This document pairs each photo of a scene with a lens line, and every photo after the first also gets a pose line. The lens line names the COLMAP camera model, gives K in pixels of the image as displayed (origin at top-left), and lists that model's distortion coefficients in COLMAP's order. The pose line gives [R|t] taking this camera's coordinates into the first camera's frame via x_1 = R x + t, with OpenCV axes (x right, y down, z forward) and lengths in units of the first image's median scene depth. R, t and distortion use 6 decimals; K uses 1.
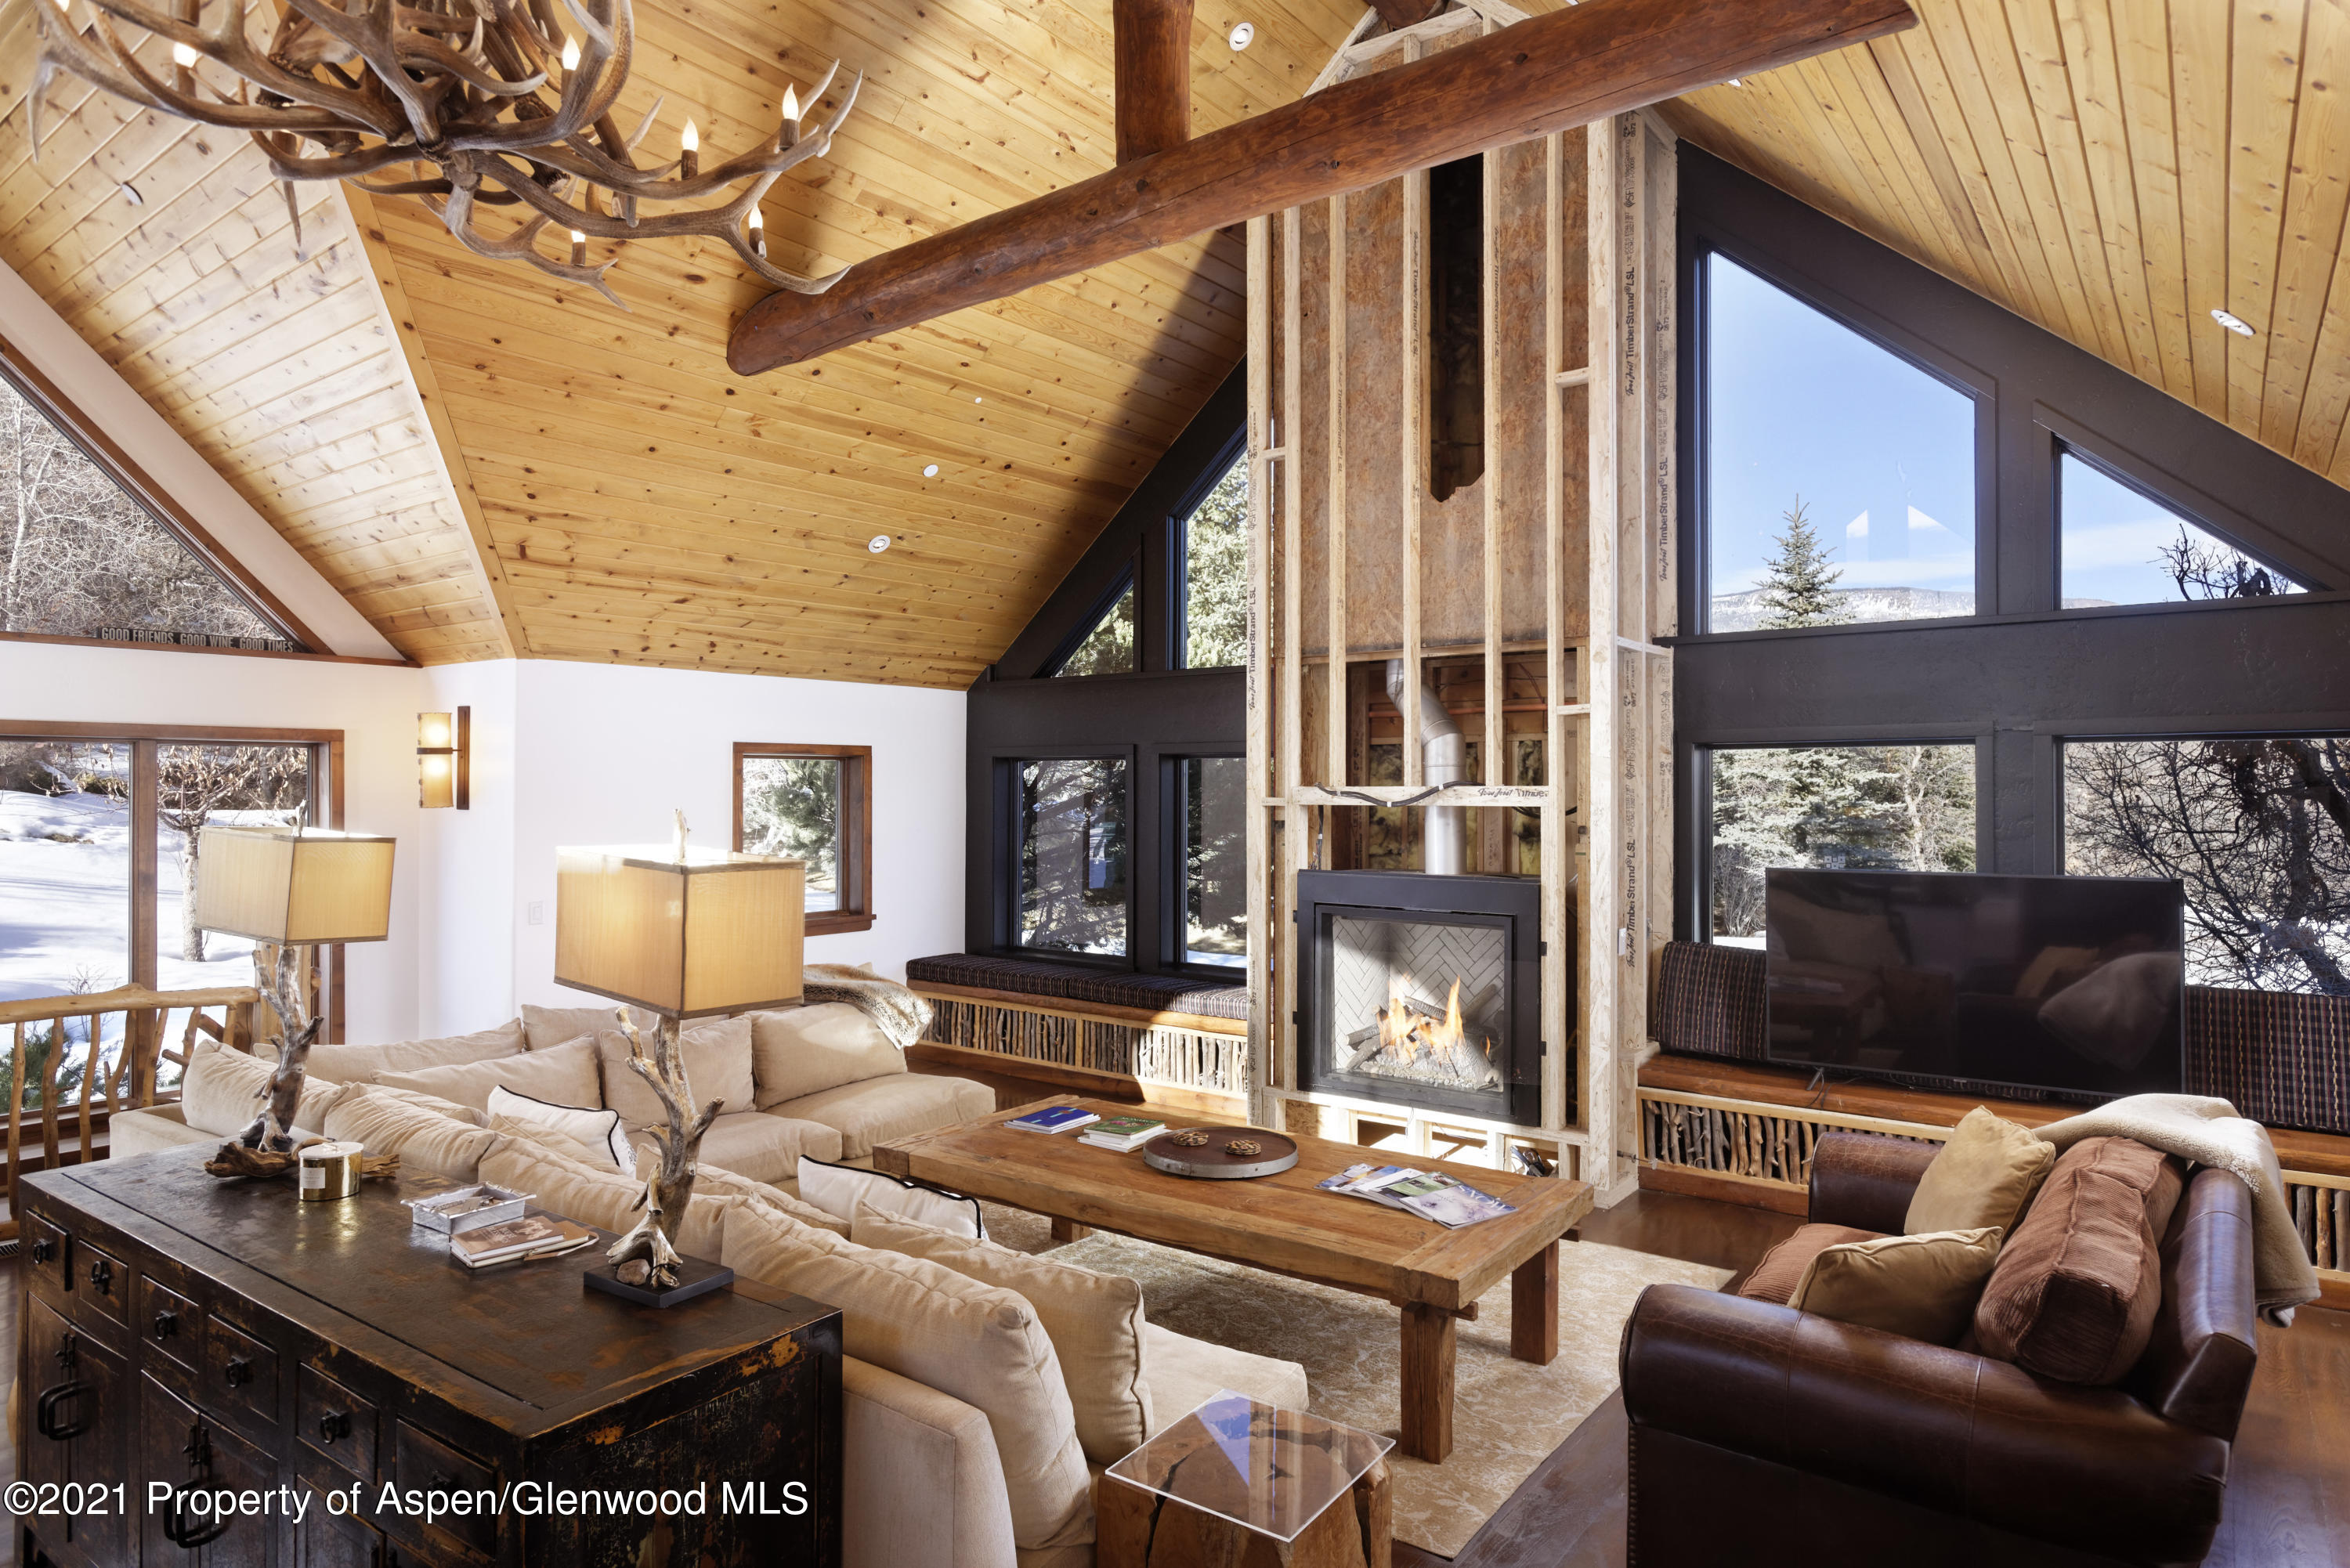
lens RADIAL K [[1340.9, 0, 1175.0], [0, 1340.9, 784.0], [0, 0, 1]] dist [-0.003171, -0.000118]
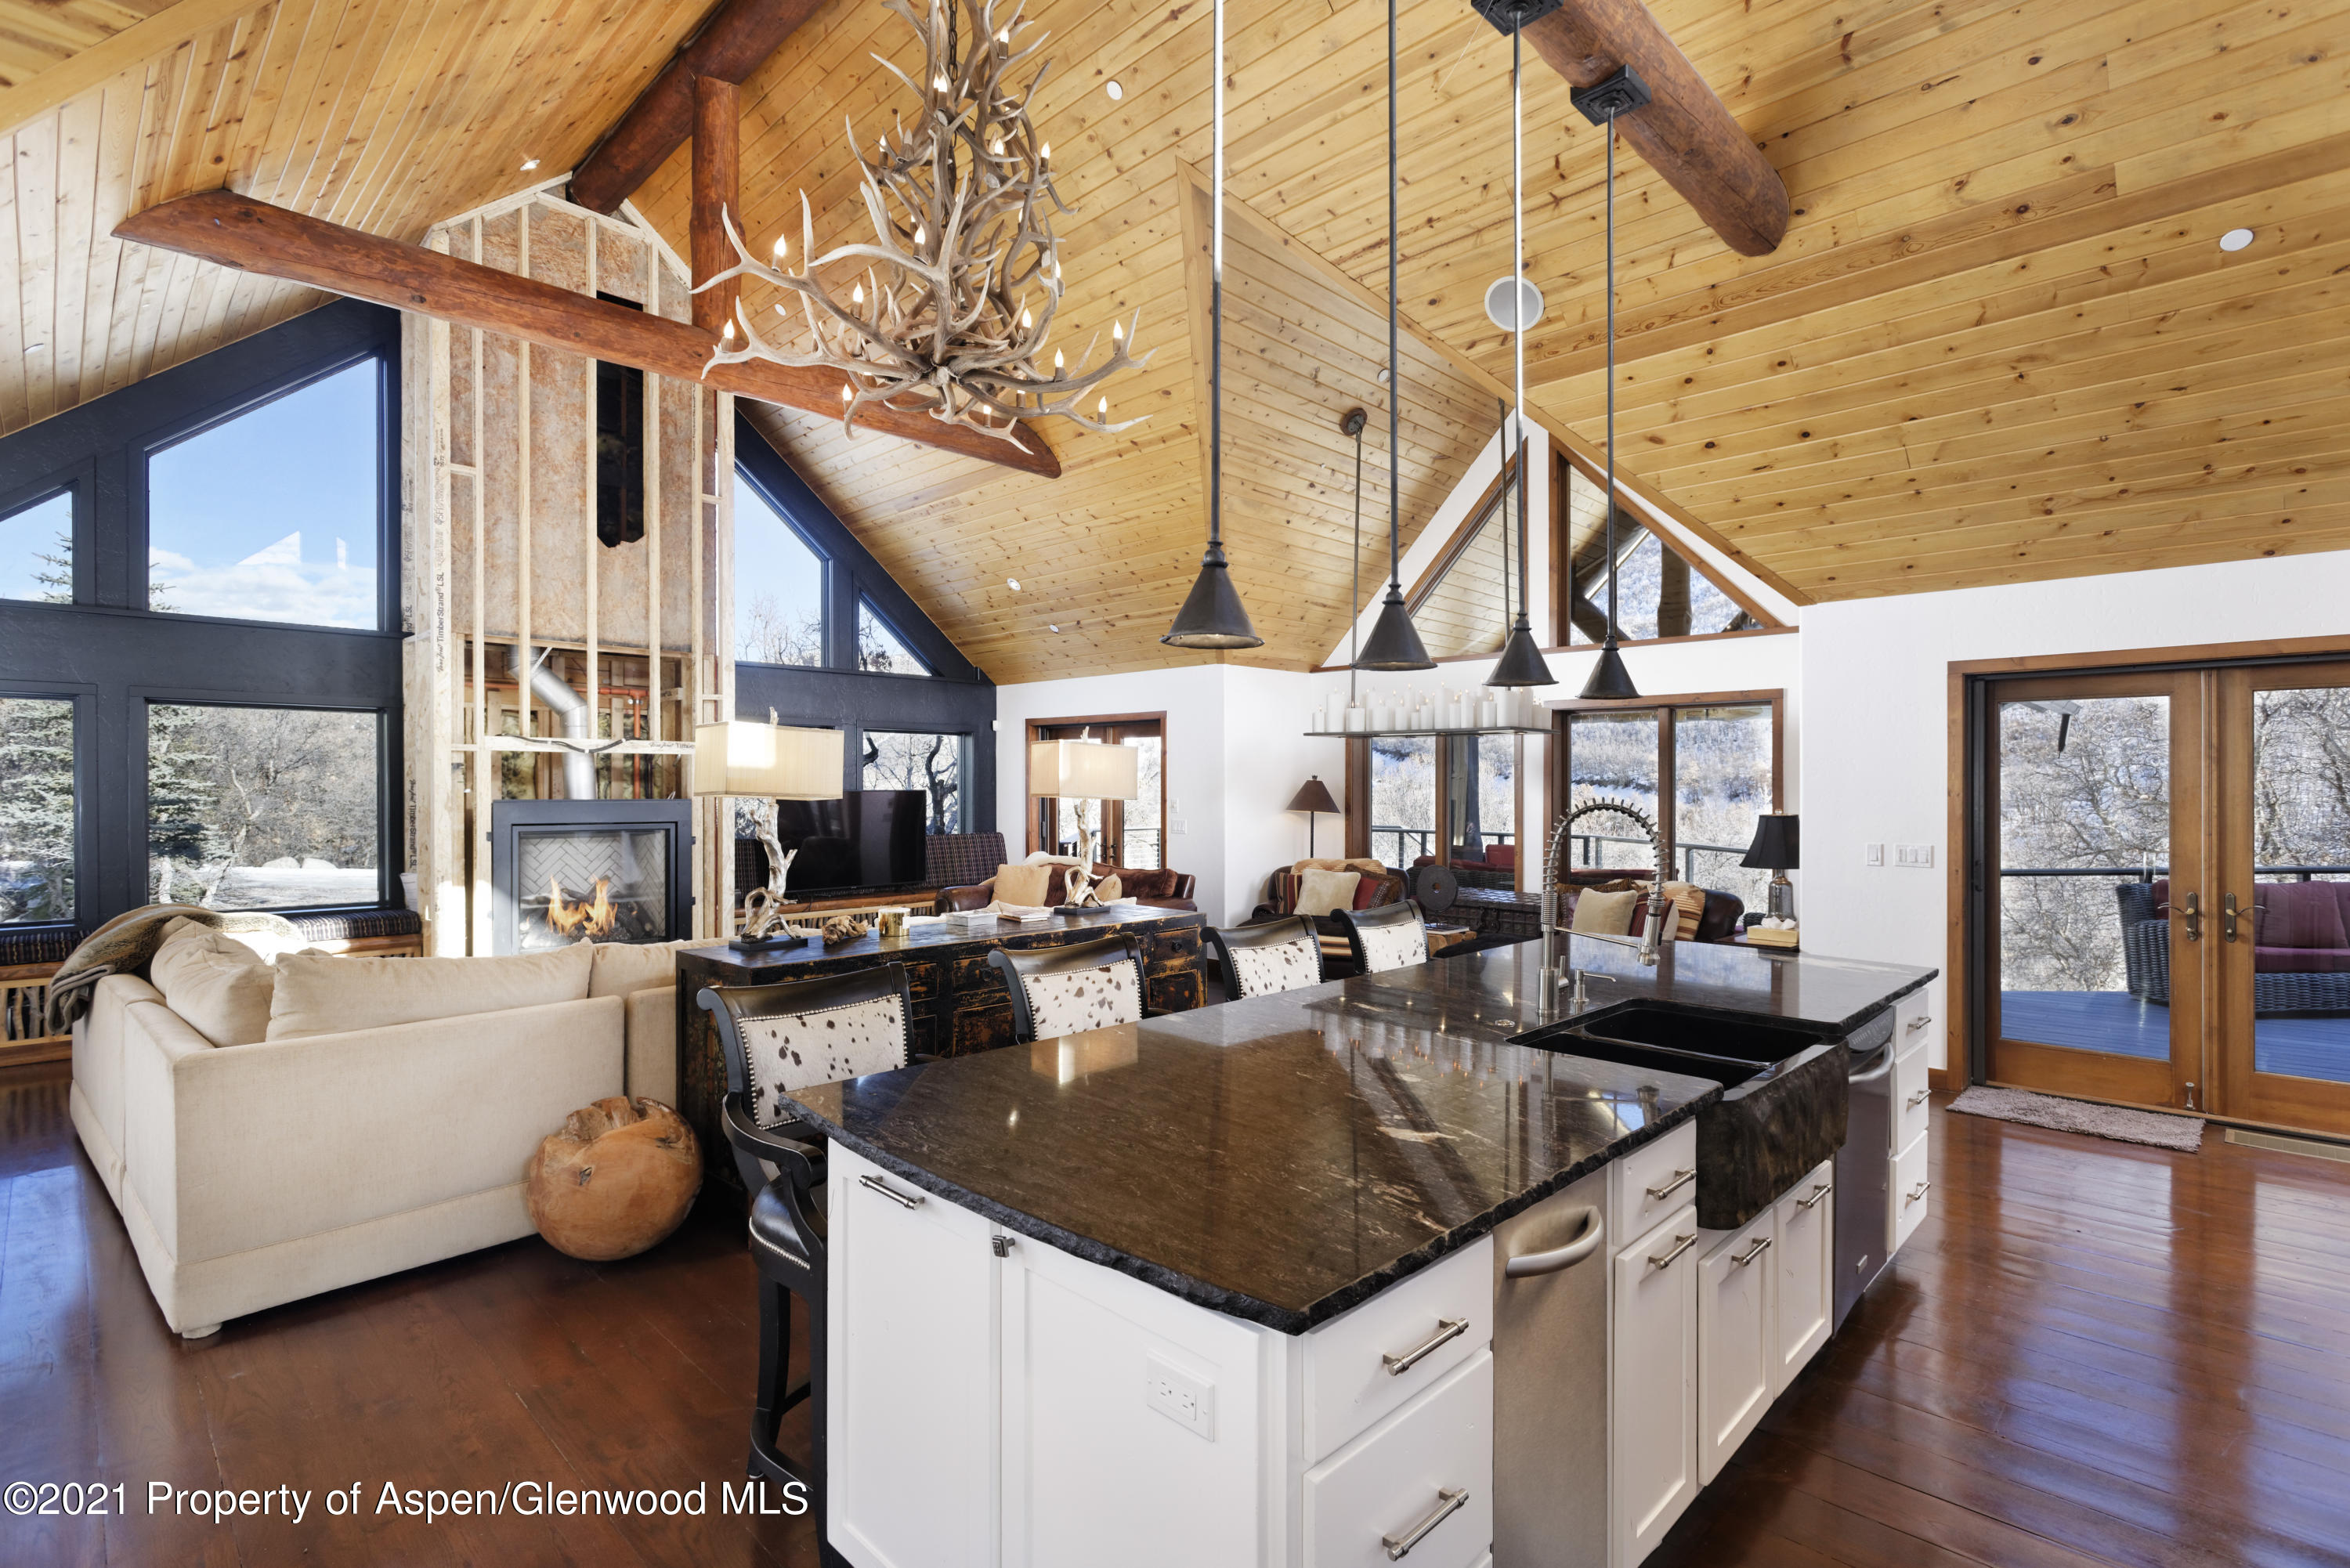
lens RADIAL K [[1118.2, 0, 1177.1], [0, 1118.2, 792.8], [0, 0, 1]] dist [-0.000939, -0.000424]
pose [[0.117152, -0.004673, 0.993103, -0.966463], [-0.003063, 0.999982, 0.005067, 0.052637], [-0.993109, -0.003636, 0.117136, 0.235736]]
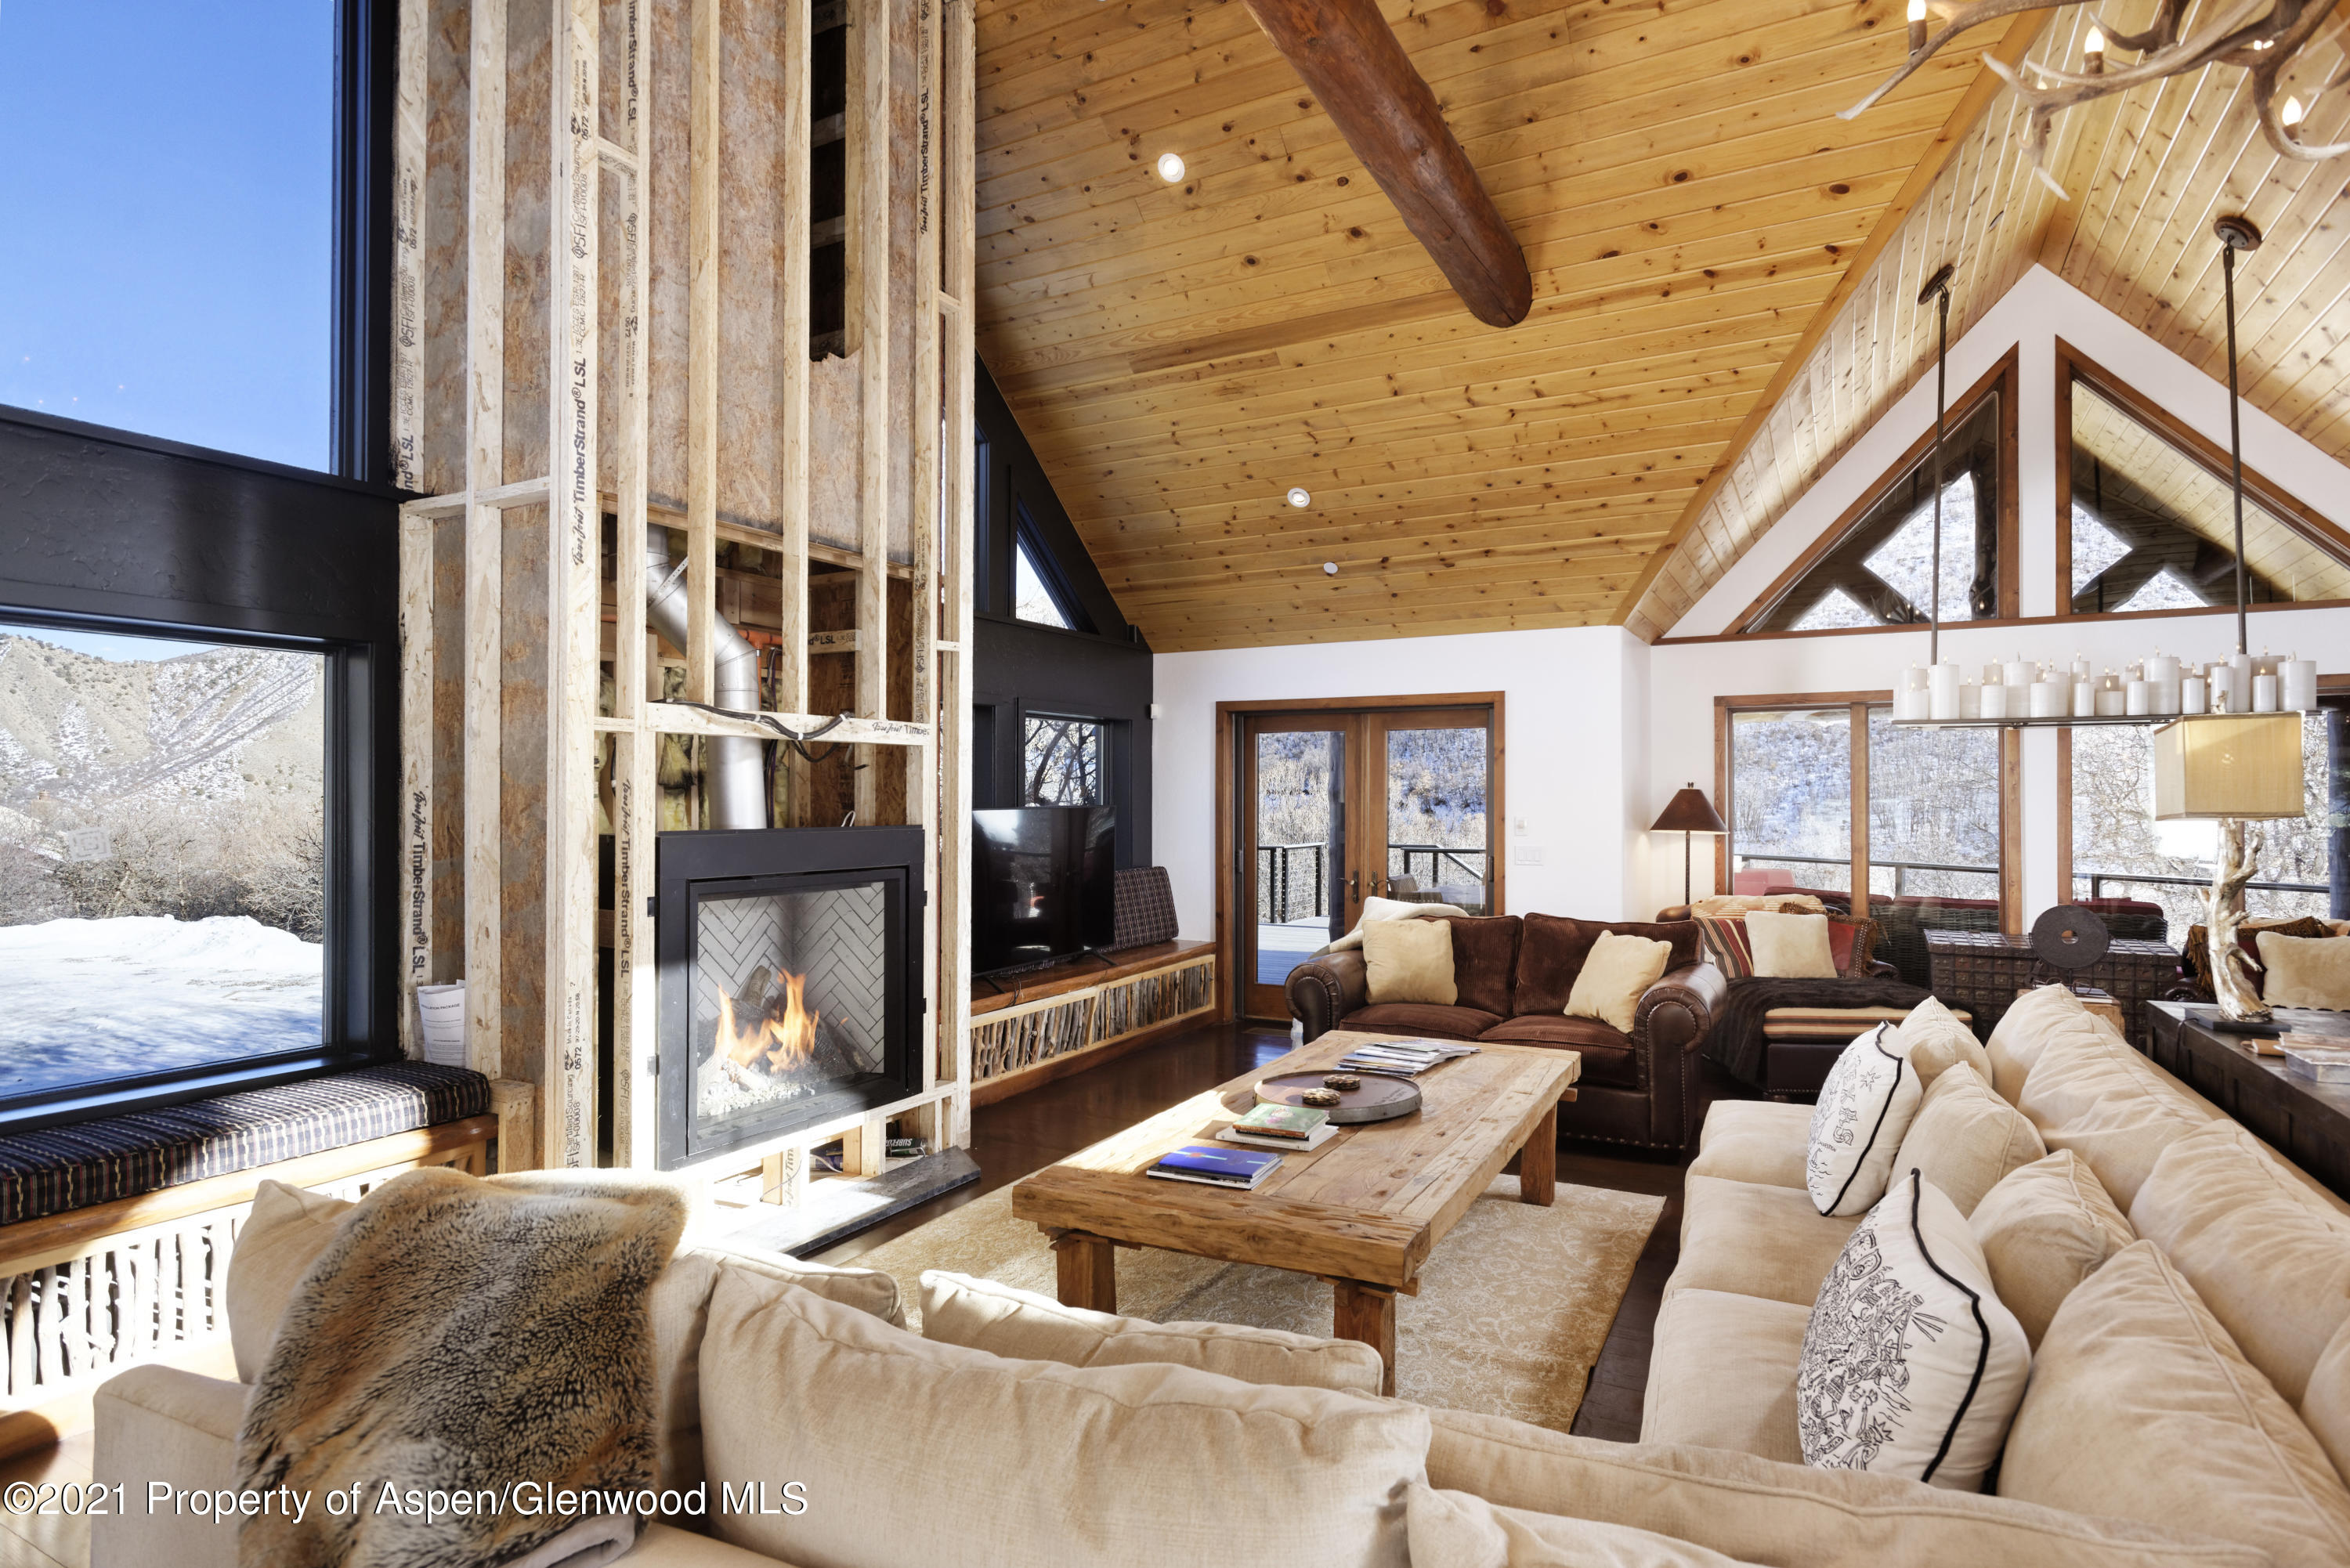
lens RADIAL K [[1217.4, 0, 1175.0], [0, 1217.4, 784.0], [0, 0, 1]] dist [-0.000194, 0.000046]
pose [[-0.167732, 0.011953, 0.985760, -0.558862], [0.000701, 0.999928, -0.012005, 0.051128], [-0.985832, -0.001322, -0.167728, 0.918857]]
